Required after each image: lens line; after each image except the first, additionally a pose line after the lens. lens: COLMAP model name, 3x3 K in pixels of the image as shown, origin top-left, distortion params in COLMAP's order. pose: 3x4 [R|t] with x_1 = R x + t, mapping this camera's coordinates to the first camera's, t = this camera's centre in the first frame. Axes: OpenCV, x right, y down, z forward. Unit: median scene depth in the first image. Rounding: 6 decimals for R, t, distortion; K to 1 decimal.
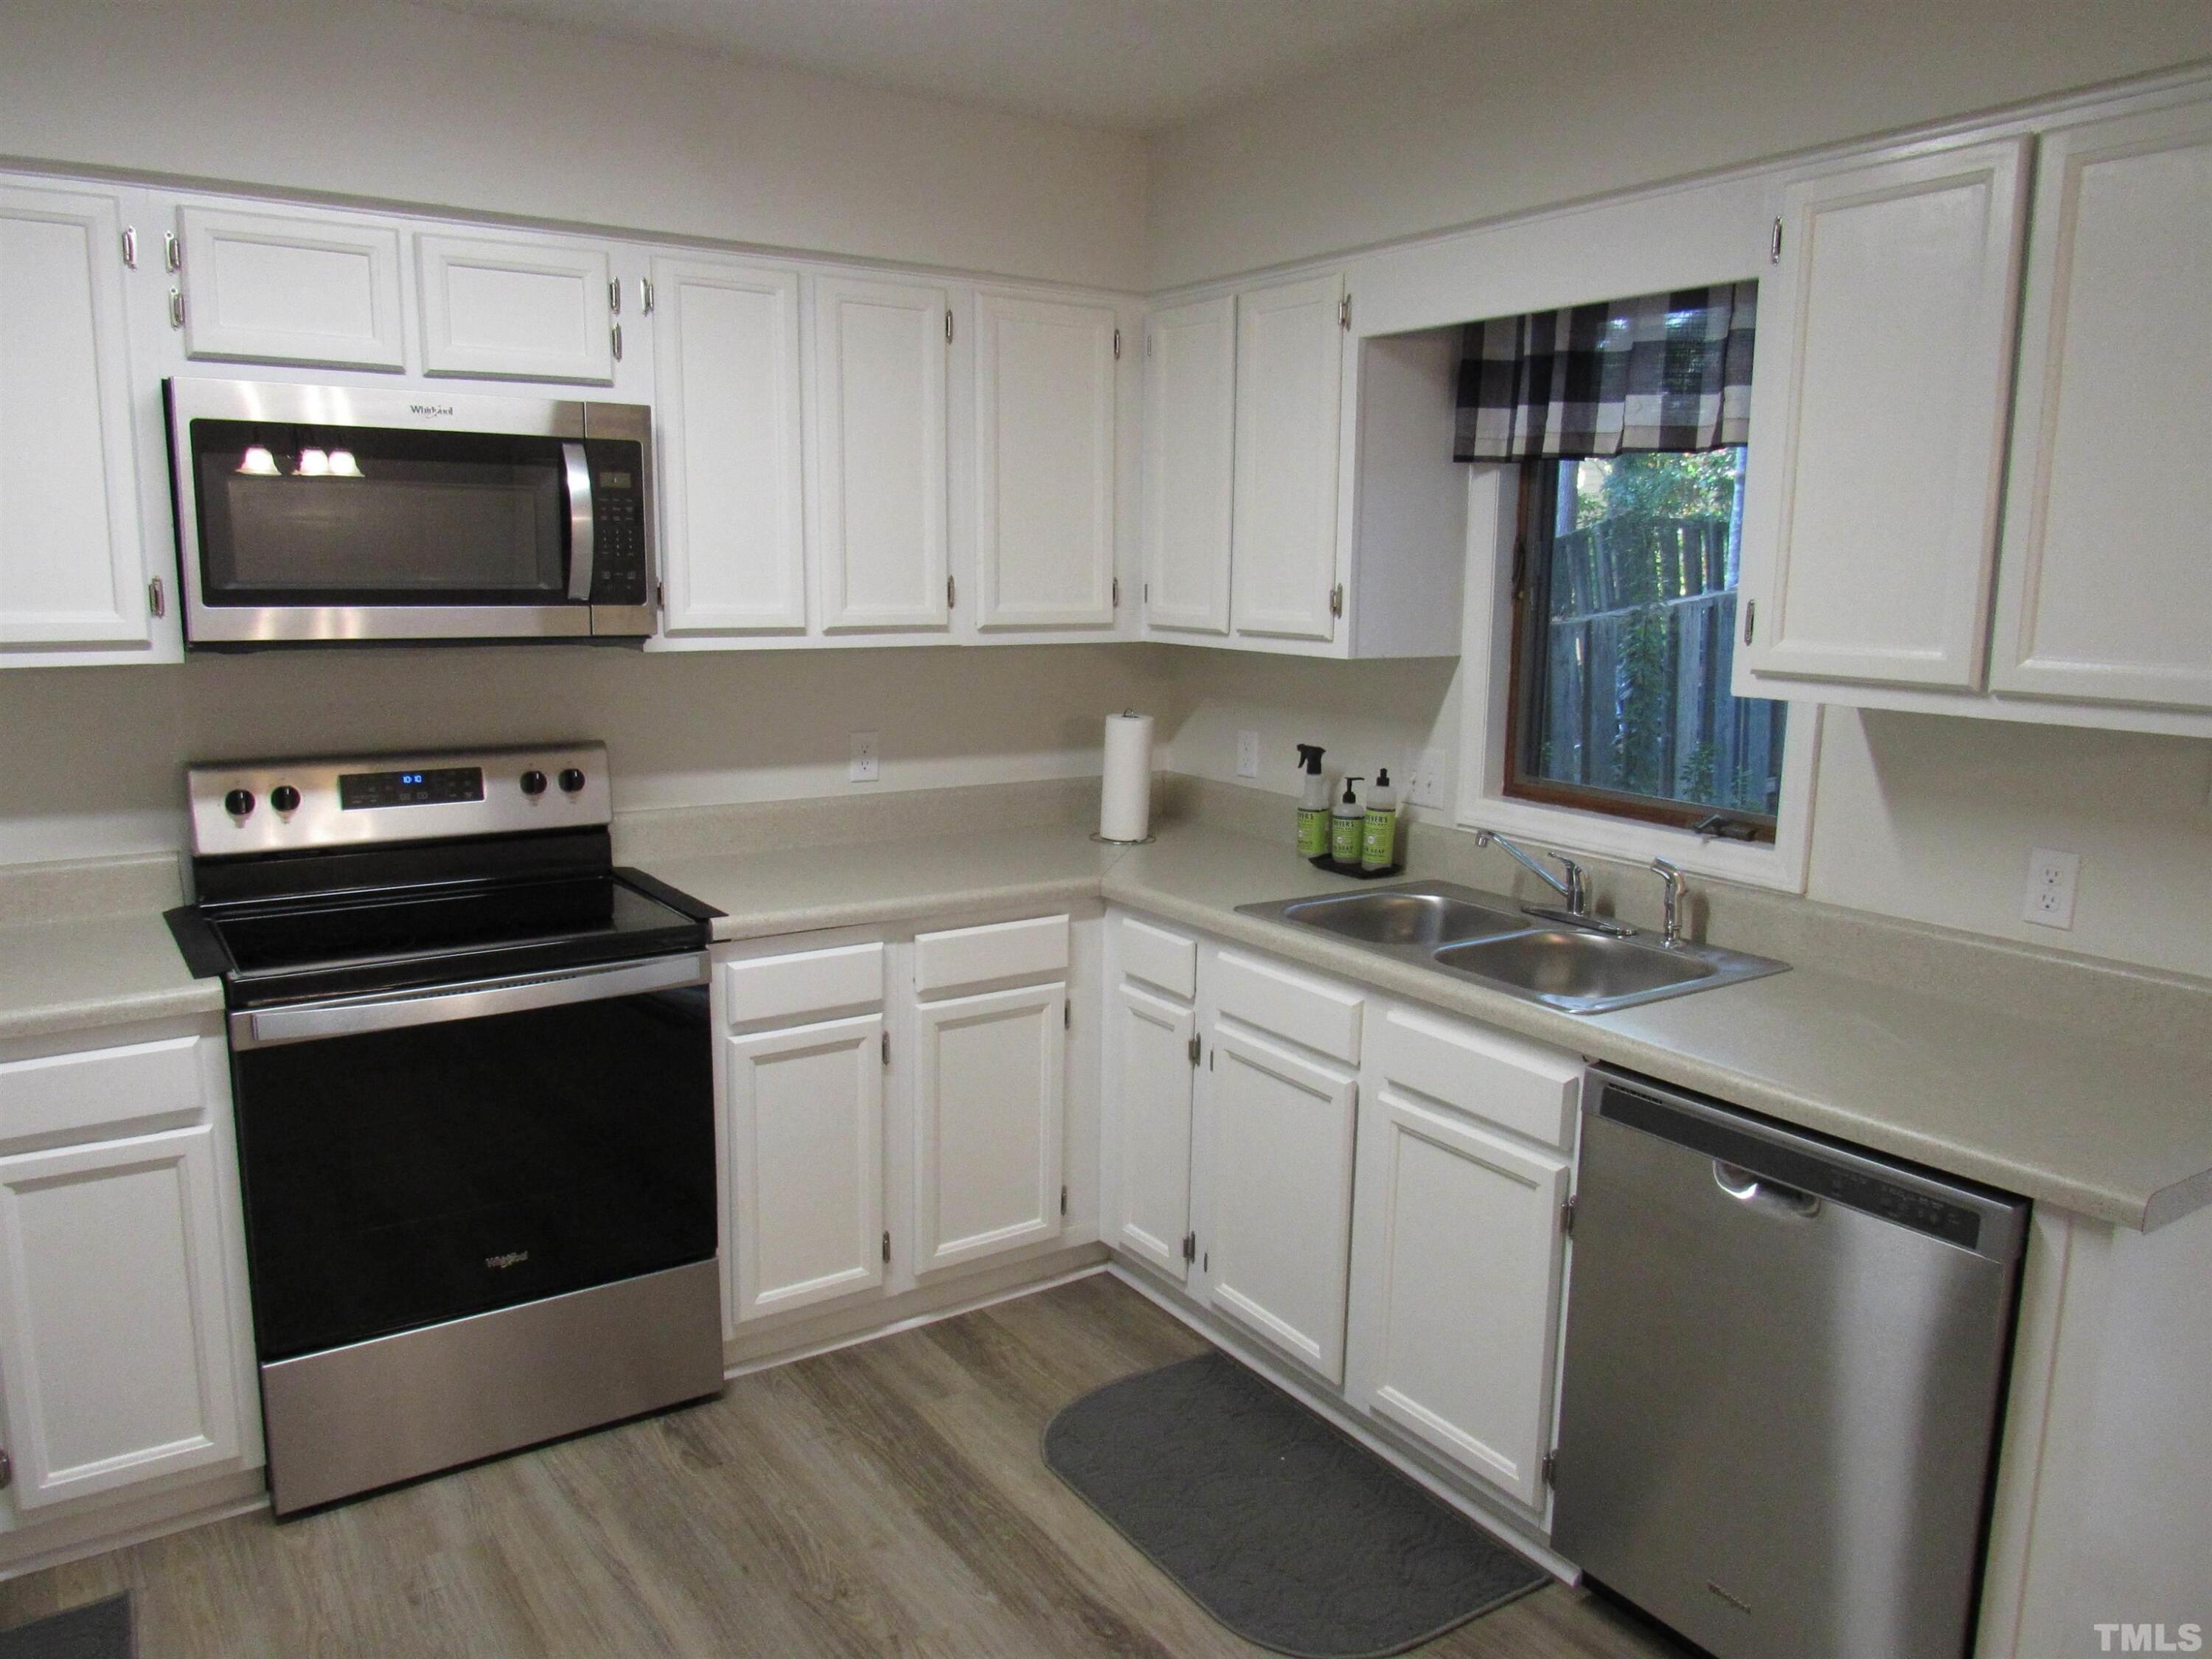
lens RADIAL K [[1561.7, 0, 1106.0], [0, 1561.7, 829.5], [0, 0, 1]] dist [-0.037339, -0.000097]
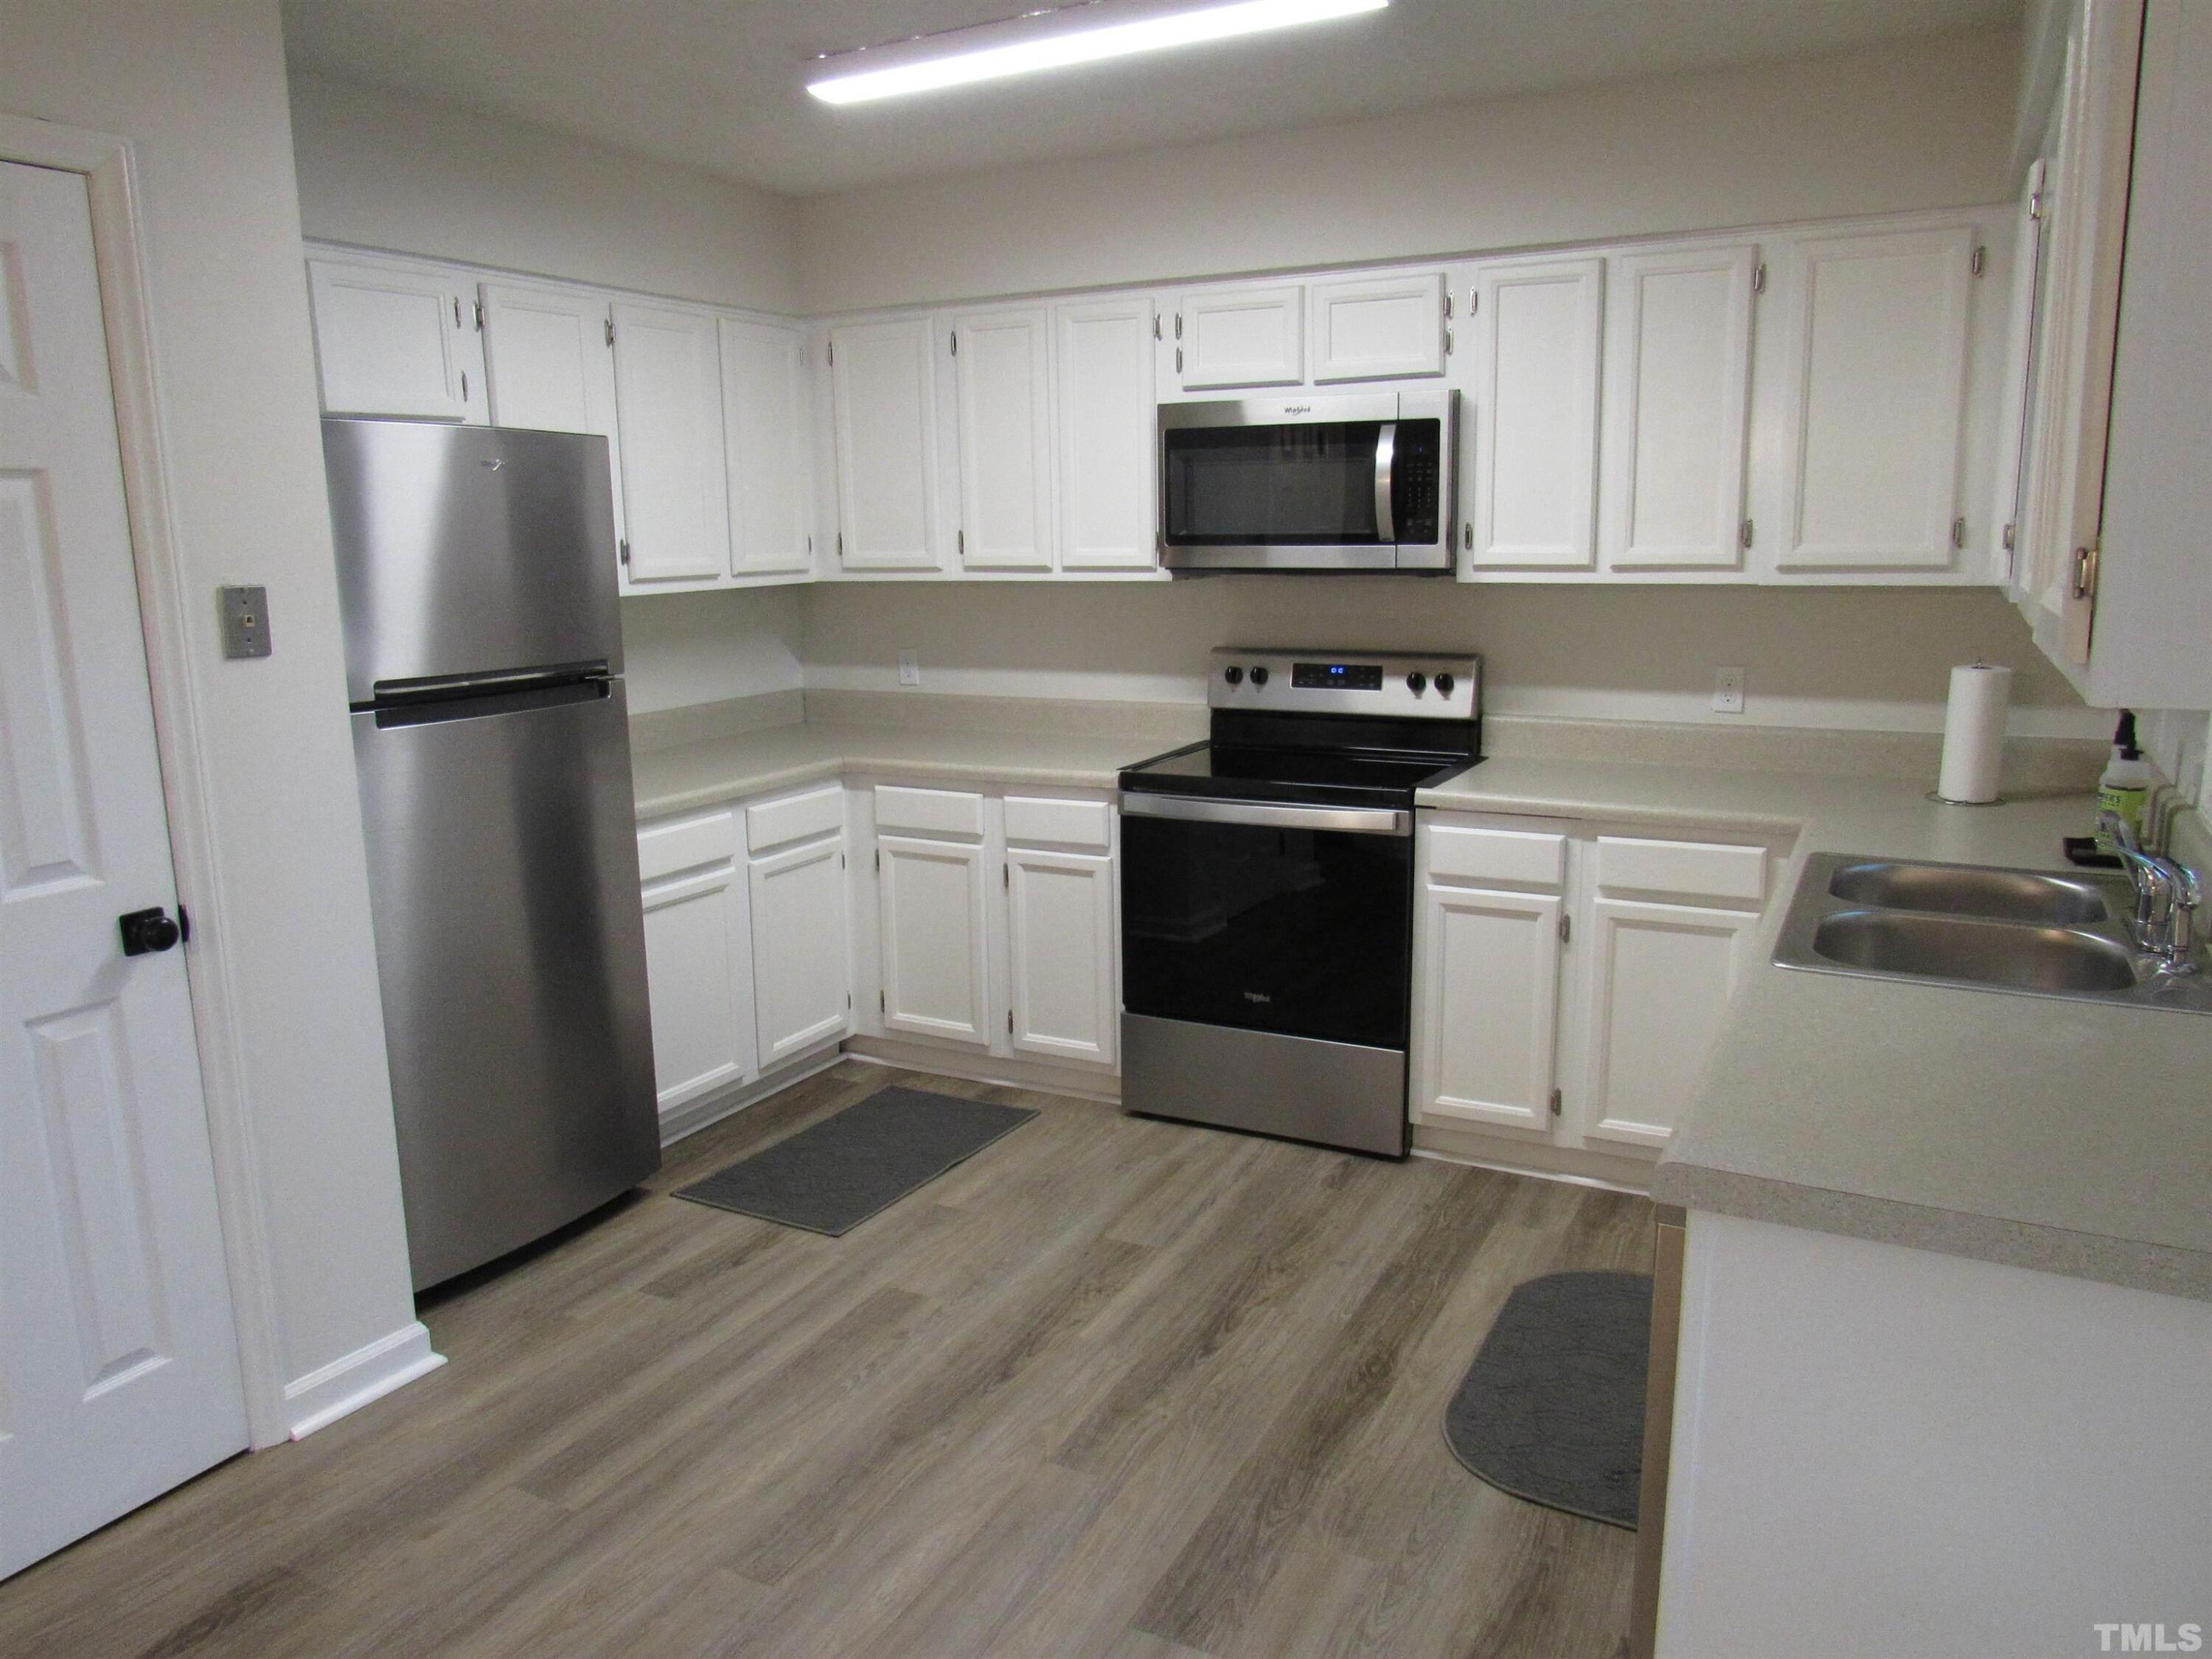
lens RADIAL K [[1591.5, 0, 1106.0], [0, 1591.5, 829.5], [0, 0, 1]] dist [-0.029792, 0.007936]
pose [[0.468551, 0.146442, -0.871215, 0.747869], [-0.127508, 0.987050, 0.097337, -0.003857], [0.874186, 0.065479, 0.481155, 0.135570]]
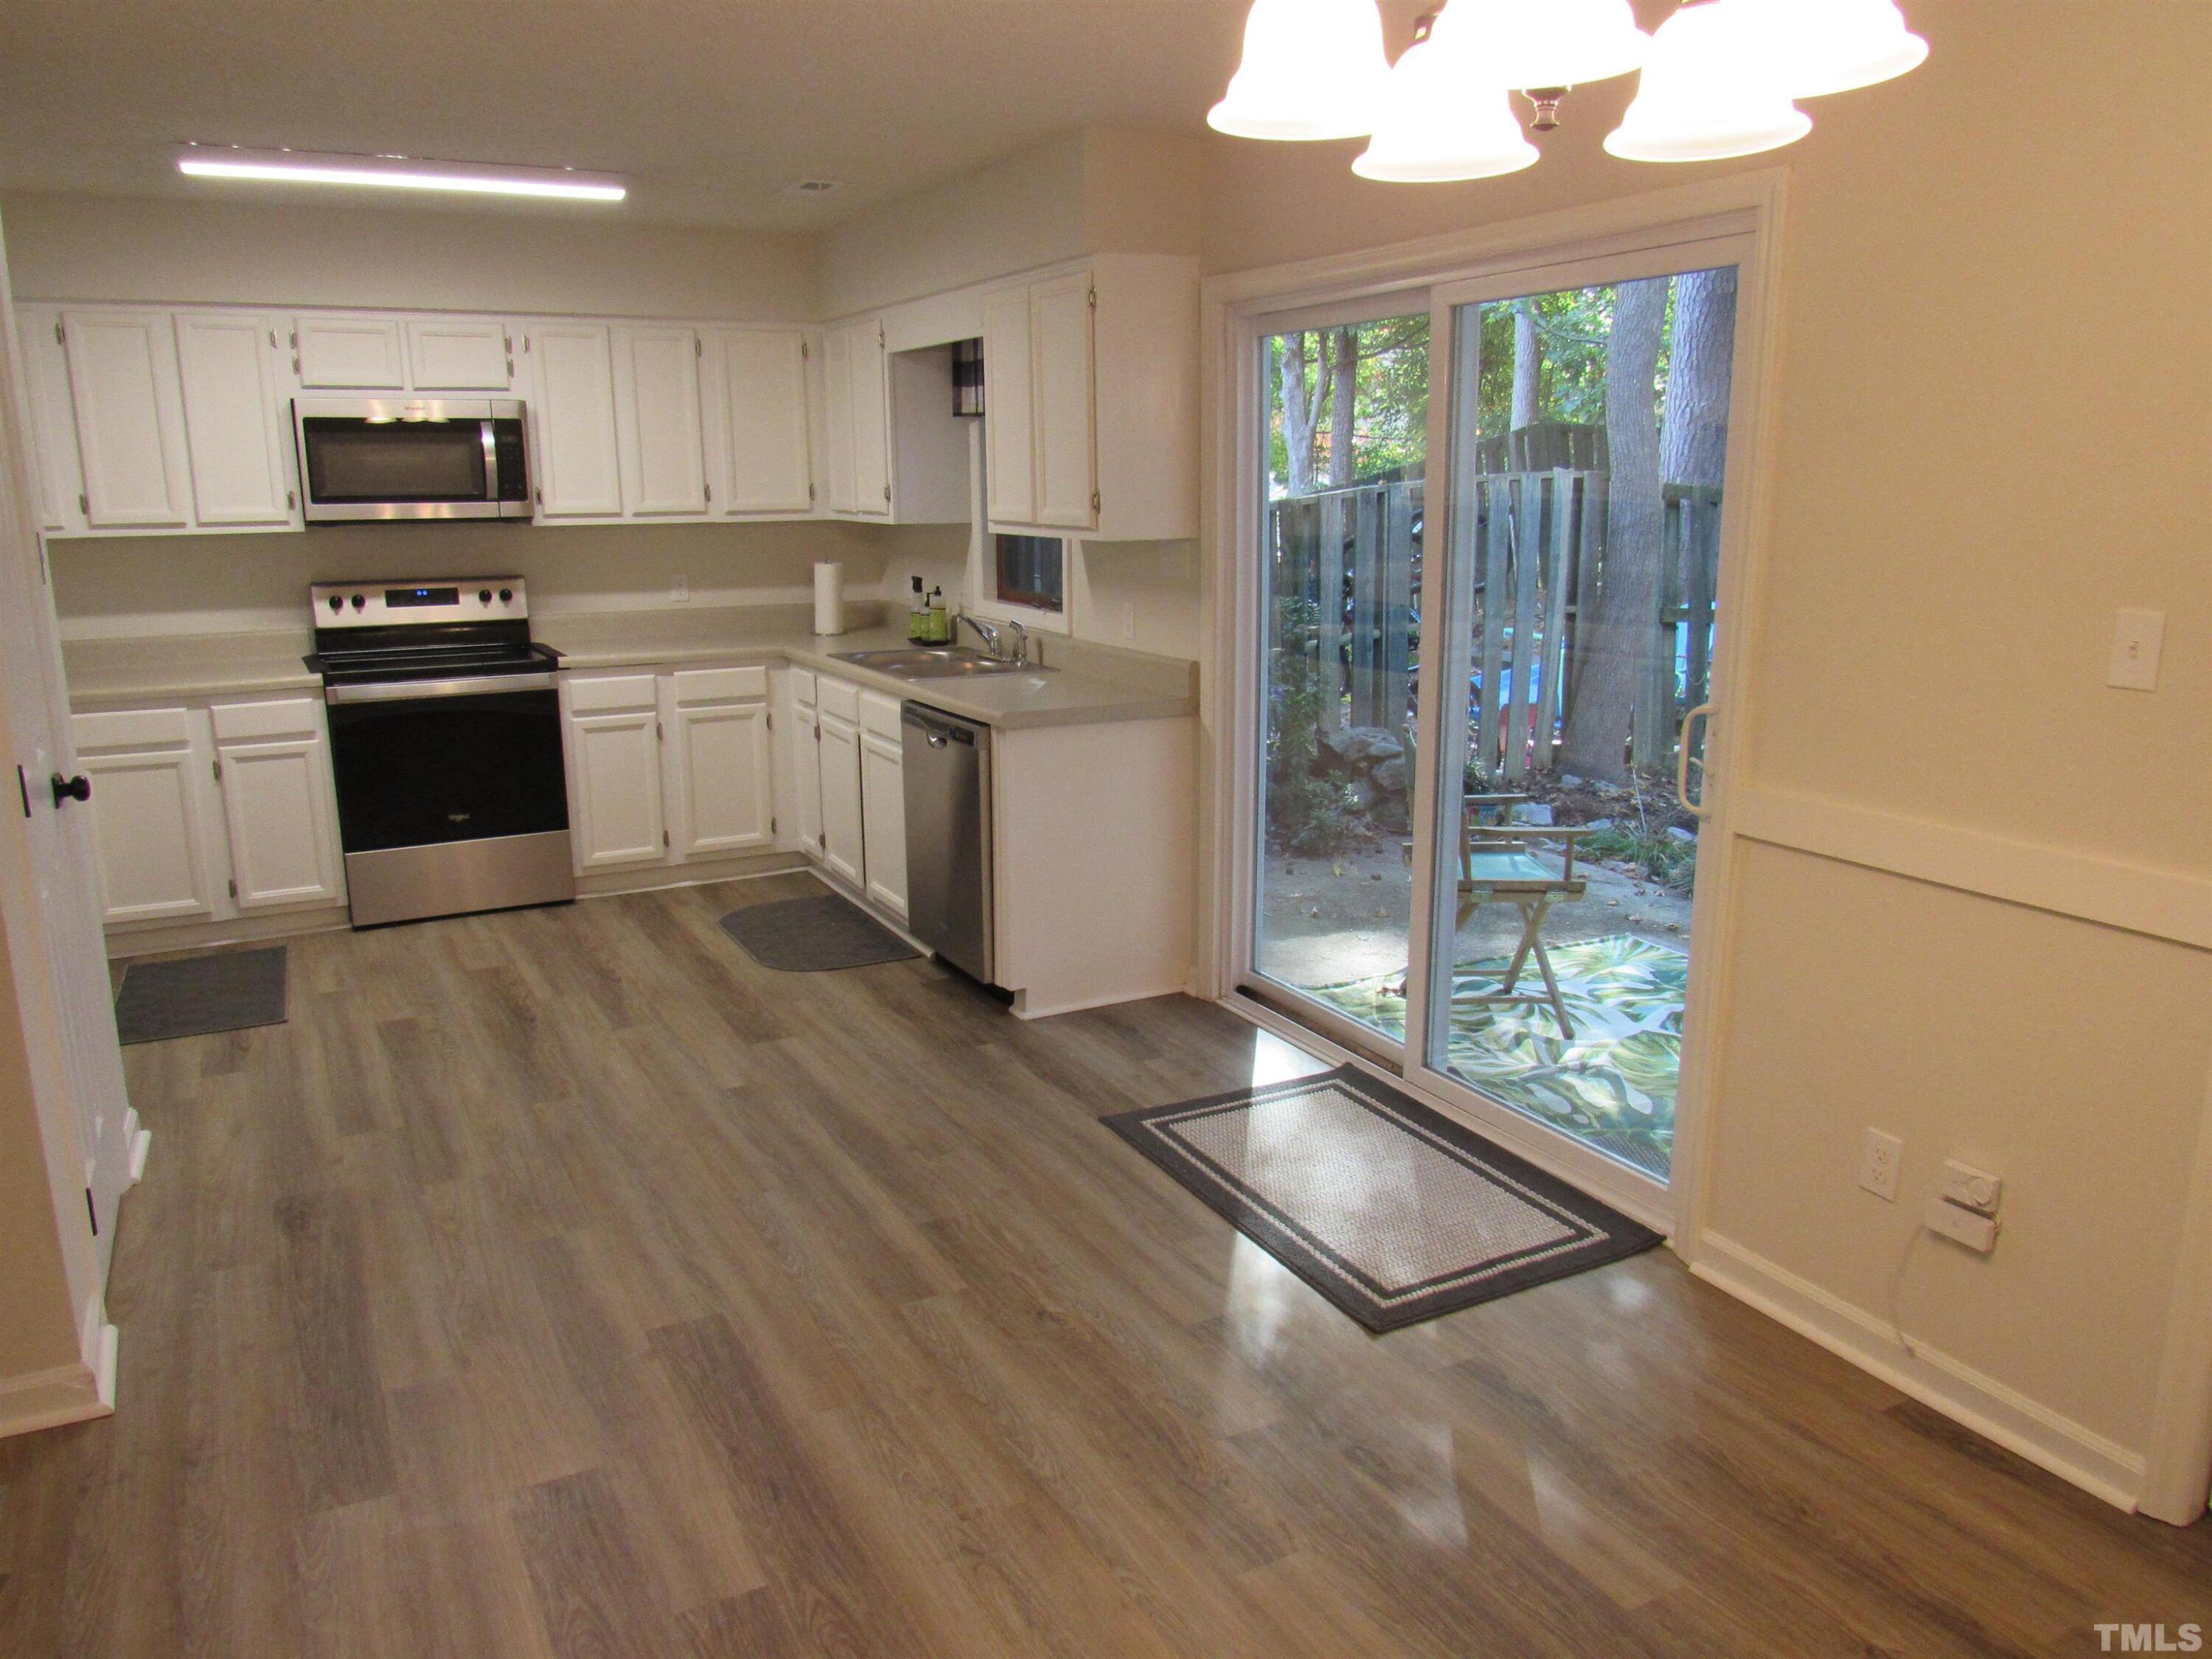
lens RADIAL K [[1578.6, 0, 1106.0], [0, 1578.6, 829.5], [0, 0, 1]] dist [-0.021825, -0.006309]
pose [[0.994771, 0.004438, -0.102032, 0.636813], [0.001103, 0.998531, 0.054178, 0.164324], [0.102123, -0.054008, 0.993305, -0.932053]]
